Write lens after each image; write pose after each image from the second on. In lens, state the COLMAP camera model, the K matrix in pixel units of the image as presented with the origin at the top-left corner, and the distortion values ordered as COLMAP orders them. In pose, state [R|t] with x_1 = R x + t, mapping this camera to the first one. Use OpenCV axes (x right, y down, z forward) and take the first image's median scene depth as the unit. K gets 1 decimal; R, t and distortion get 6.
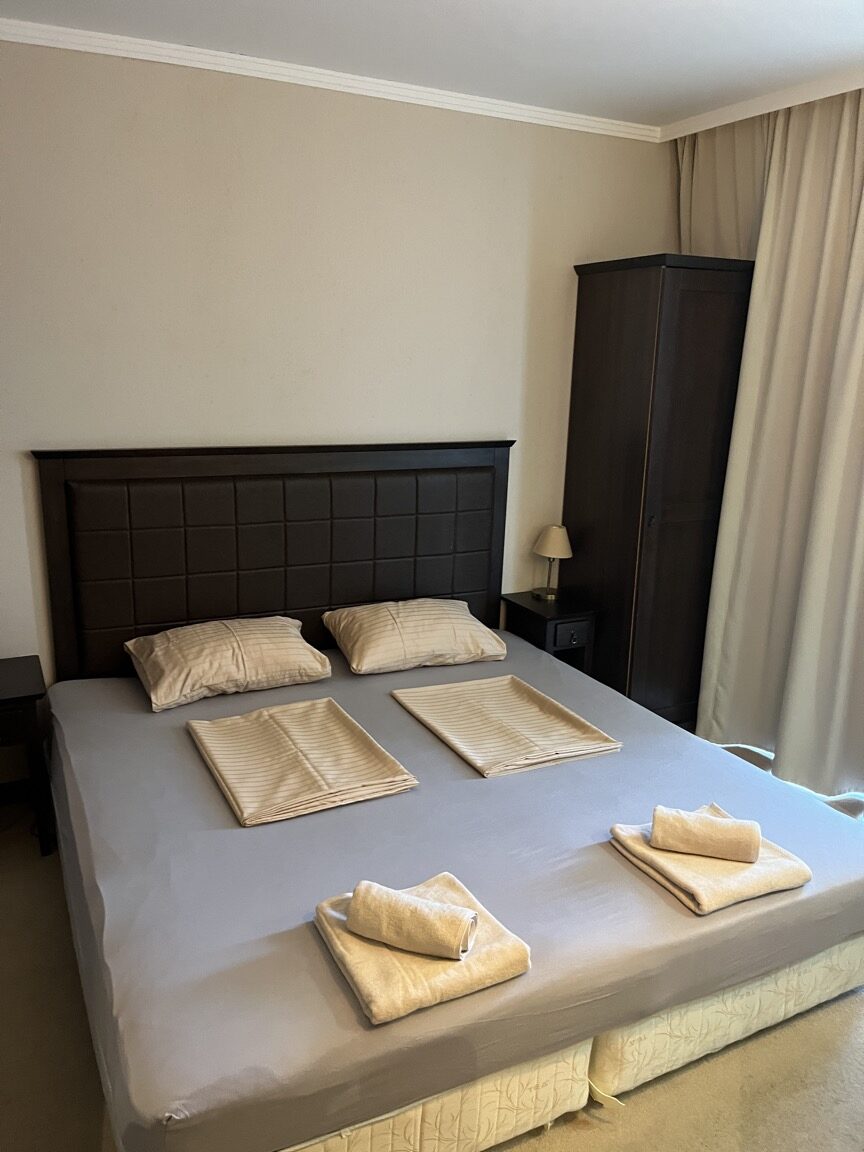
lens RADIAL K [[880.0, 0, 429.2], [0, 880.0, 579.7], [0, 0, 1]] dist [0.011137, 0.003671]
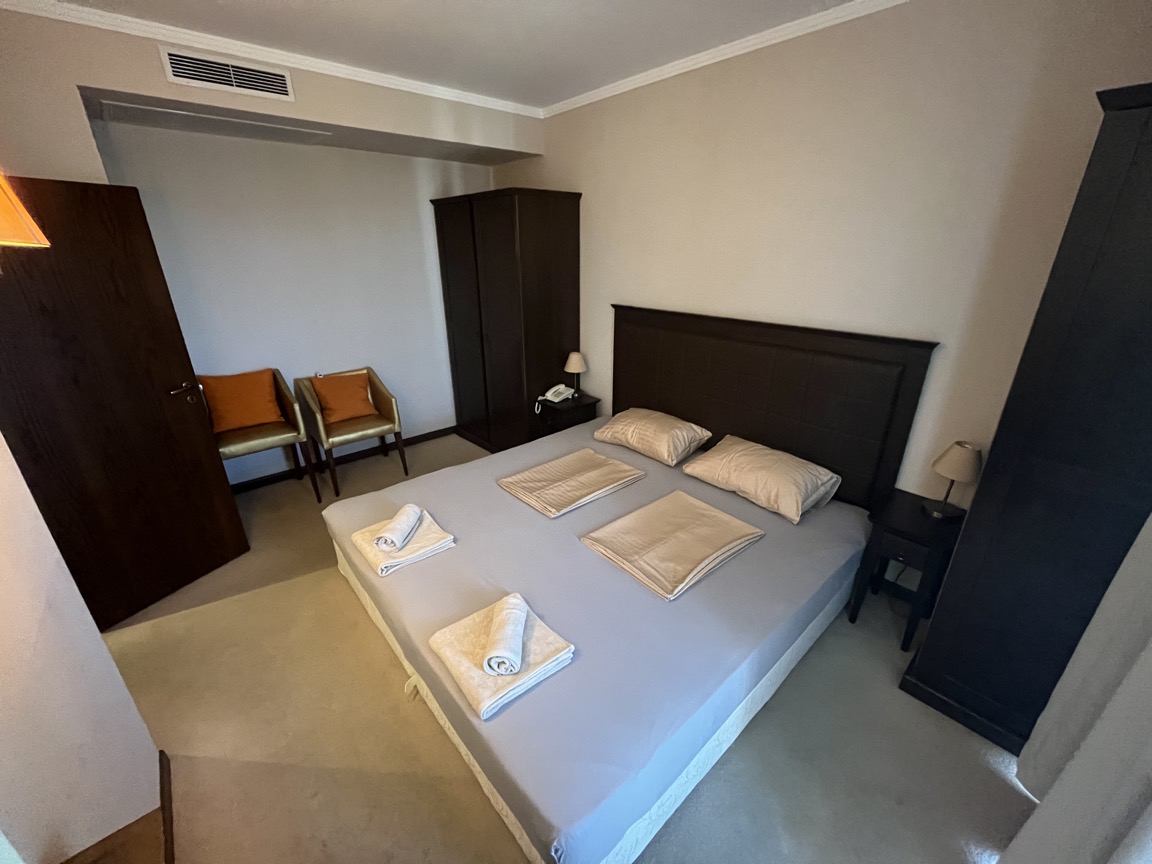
lens RADIAL K [[463.8, 0, 577.5], [0, 463.8, 433.3], [0, 0, 1]] dist [-0.003165, 0.000575]
pose [[0.245745, 0.337161, -0.908808, 0.610070], [-0.237429, 0.929936, 0.280797, -0.143667], [0.939807, 0.146773, 0.308579, 0.601974]]
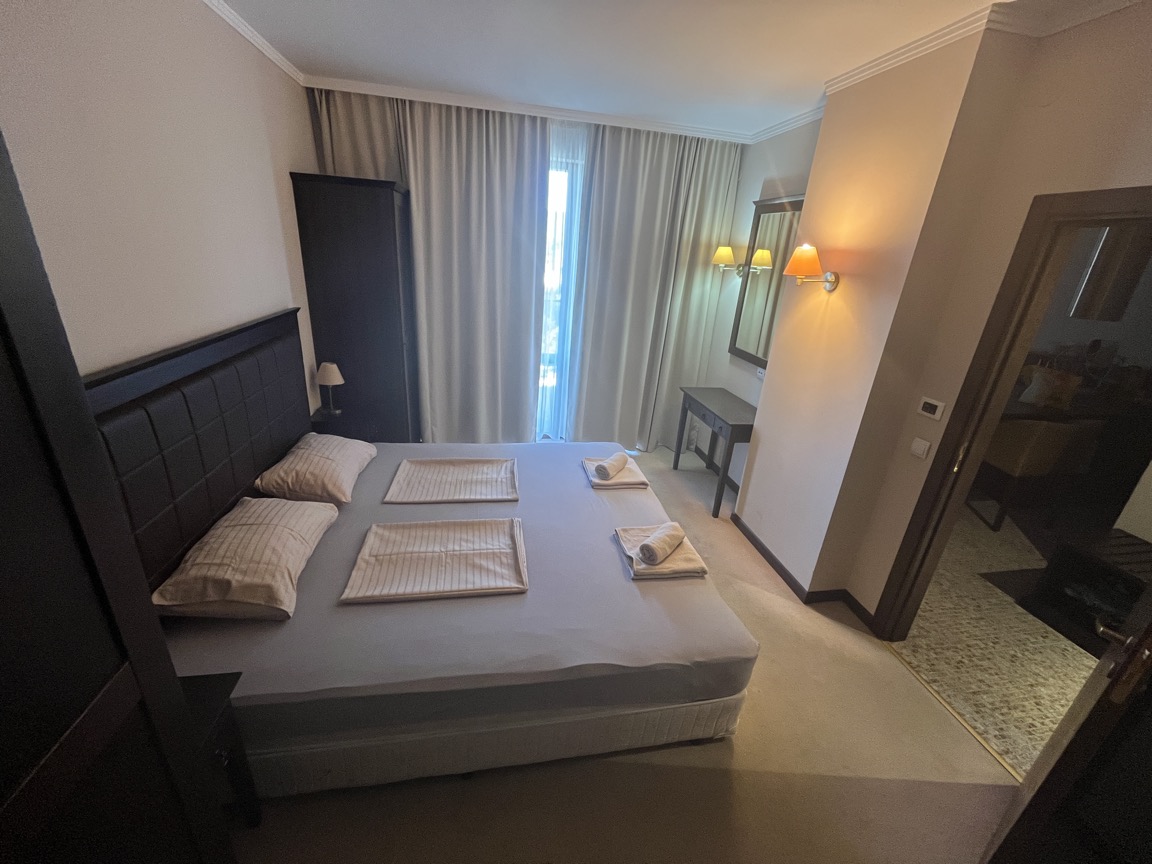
lens RADIAL K [[463.8, 0, 575.7], [0, 463.8, 427.5], [0, 0, 1]] dist [-0.003165, 0.000575]
pose [[0.283007, -0.344184, 0.895234, -0.594685], [0.174075, 0.936324, 0.304952, -0.159689], [-0.943189, 0.069534, 0.324900, 0.470140]]
